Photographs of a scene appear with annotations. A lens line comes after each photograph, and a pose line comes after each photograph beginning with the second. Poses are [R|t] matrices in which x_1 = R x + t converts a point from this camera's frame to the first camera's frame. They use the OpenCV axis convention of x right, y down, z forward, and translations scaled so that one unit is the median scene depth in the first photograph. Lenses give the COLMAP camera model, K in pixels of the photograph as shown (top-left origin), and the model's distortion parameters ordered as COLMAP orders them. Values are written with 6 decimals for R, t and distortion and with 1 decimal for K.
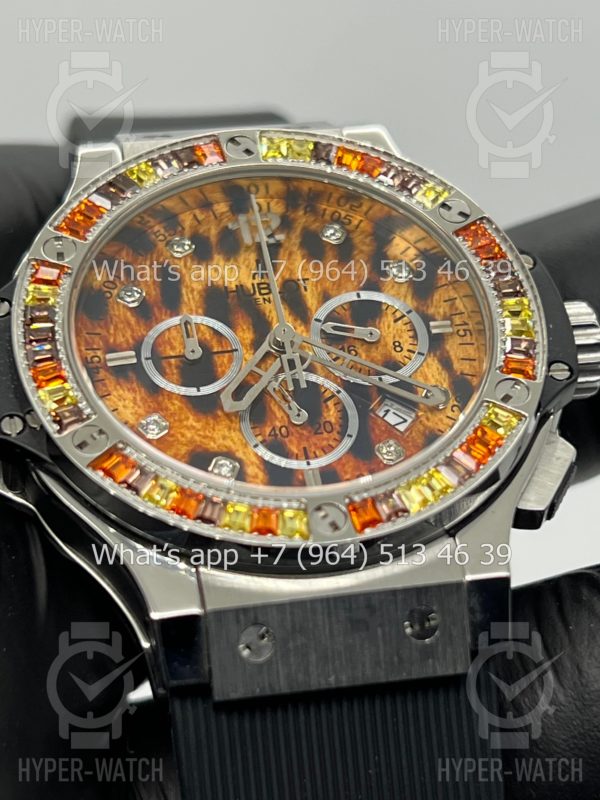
lens RADIAL K [[1880.3, 0, 299.9], [0, 1880.3, 400.6], [0, 0, 1]] dist [0.300145, 0.000000]
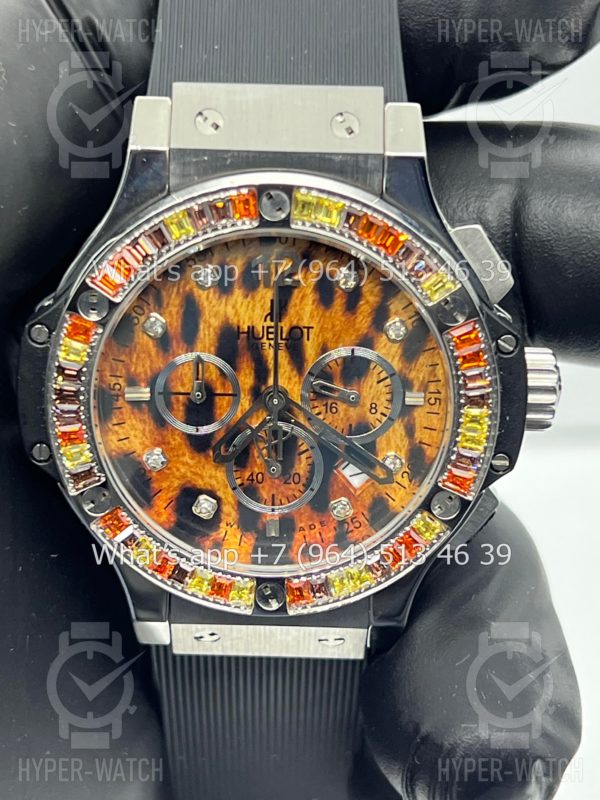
lens RADIAL K [[1880.3, 0, 300.6], [0, 1880.3, 401.4], [0, 0, 1]] dist [0.300145, 0.000000]
pose [[0.976590, 0.214794, -0.011664, 0.020544], [-0.120126, 0.589545, 0.798753, -0.967661], [0.178444, -0.778653, 0.601546, 0.292735]]
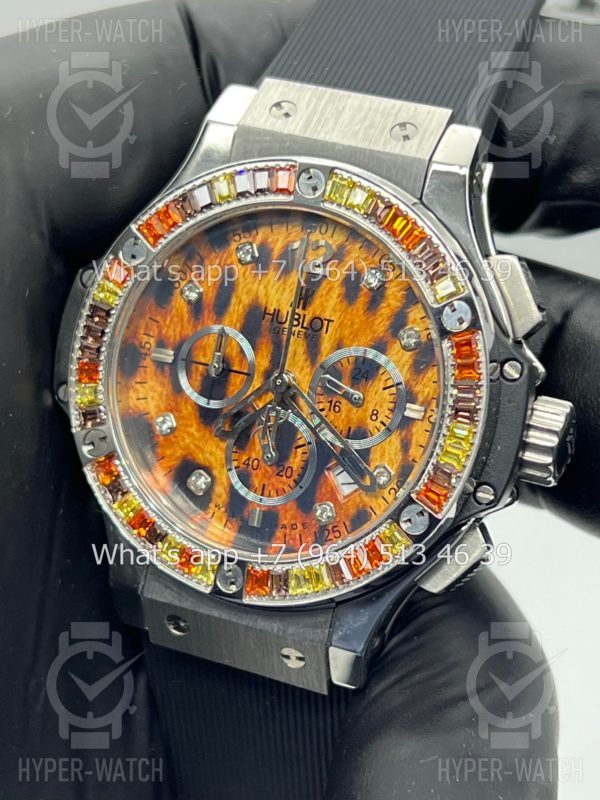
lens RADIAL K [[1880.3, 0, 300.2], [0, 1880.3, 395.9], [0, 0, 1]] dist [0.300145, 0.000000]
pose [[0.840947, 0.382133, -0.383121, 0.457187], [-0.063393, 0.772718, 0.631576, -0.774199], [0.537391, -0.506835, 0.674039, 0.199017]]
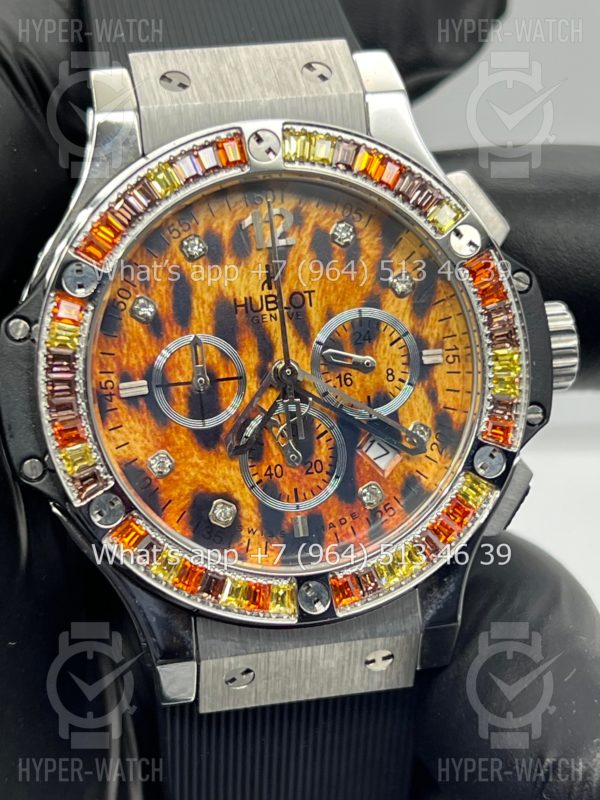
lens RADIAL K [[1880.3, 0, 300.3], [0, 1880.3, 401.5], [0, 0, 1]] dist [0.300145, 0.000000]
pose [[0.989954, 0.076643, 0.118814, -0.125301], [-0.131132, 0.811926, 0.568841, -0.621793], [-0.052870, -0.578707, 0.813820, 0.124863]]
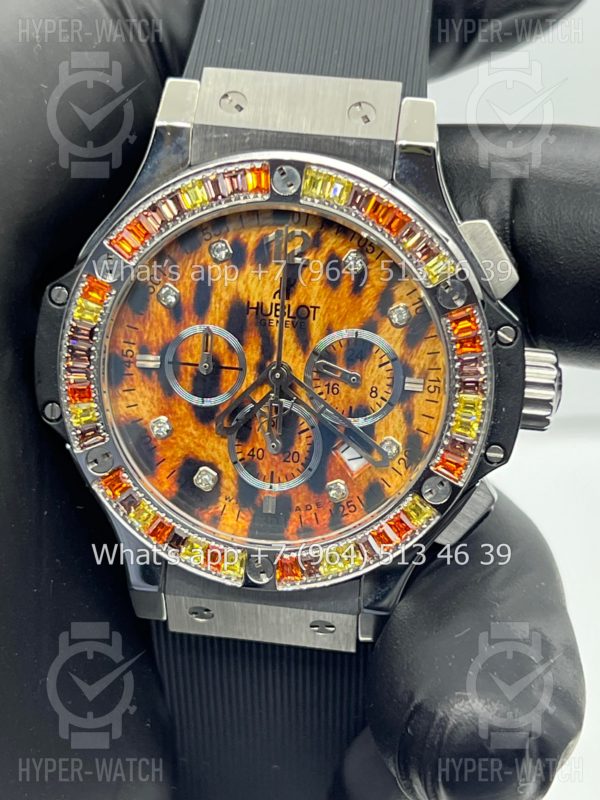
lens RADIAL K [[1880.3, 0, 301.5], [0, 1880.3, 383.9], [0, 0, 1]] dist [0.300145, 0.000000]
pose [[0.951327, 0.278650, -0.131645, 0.165763], [-0.097728, 0.677887, 0.728642, -0.909594], [0.292276, -0.680311, 0.672124, 0.183332]]
